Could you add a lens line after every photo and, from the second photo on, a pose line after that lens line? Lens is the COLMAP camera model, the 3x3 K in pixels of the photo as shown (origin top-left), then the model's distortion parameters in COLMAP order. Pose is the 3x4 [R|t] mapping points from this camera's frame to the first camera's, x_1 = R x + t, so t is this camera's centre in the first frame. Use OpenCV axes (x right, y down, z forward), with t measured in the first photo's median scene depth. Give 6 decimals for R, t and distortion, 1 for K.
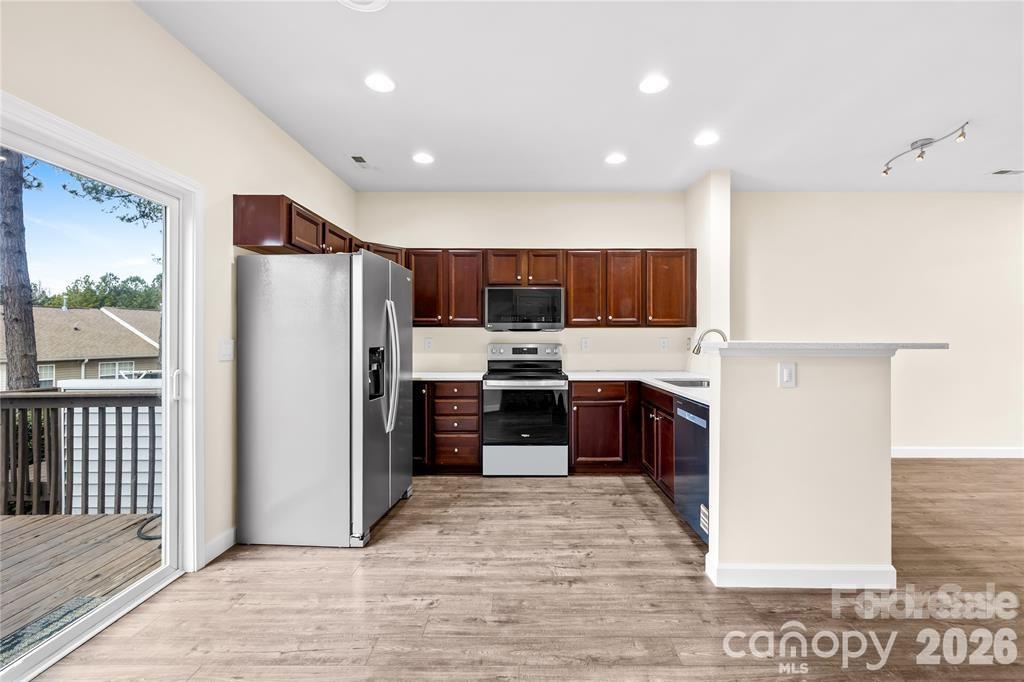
lens RADIAL K [[456.8, 0, 512.0], [0, 456.8, 341.0], [0, 0, 1]] dist [-0.002111, -0.000157]
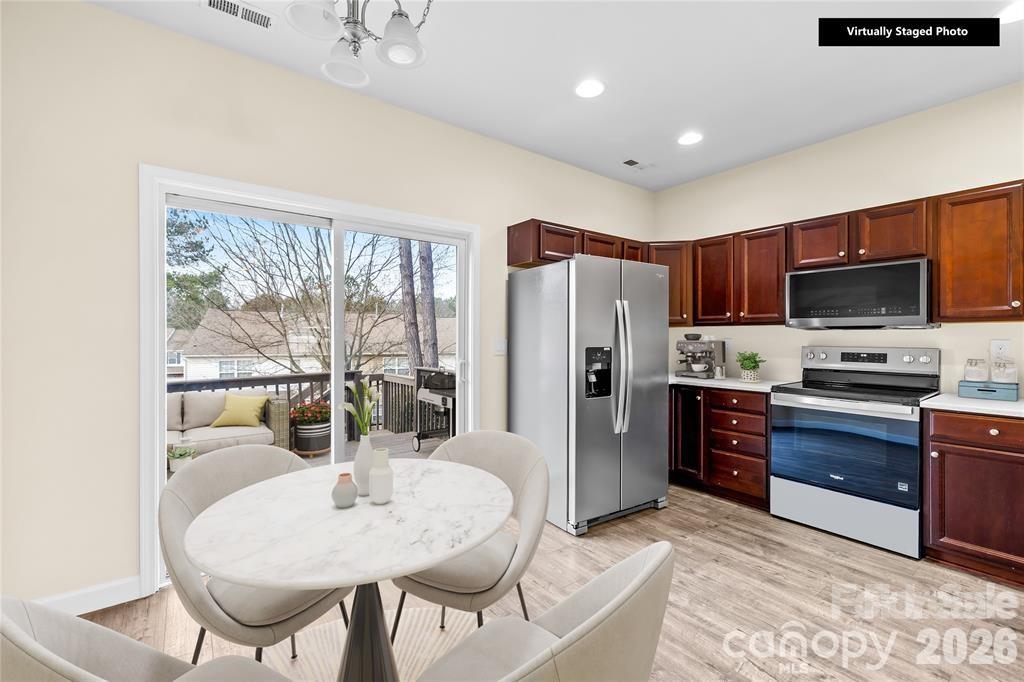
lens RADIAL K [[432.9, 0, 493.3], [0, 432.9, 340.0], [0, 0, 1]] dist [0.002041, 0.000361]
pose [[0.590798, 0.007953, -0.806780, 0.273922], [-0.008755, 0.999956, 0.003446, -0.002824], [0.806772, 0.005027, 0.590842, 0.188964]]
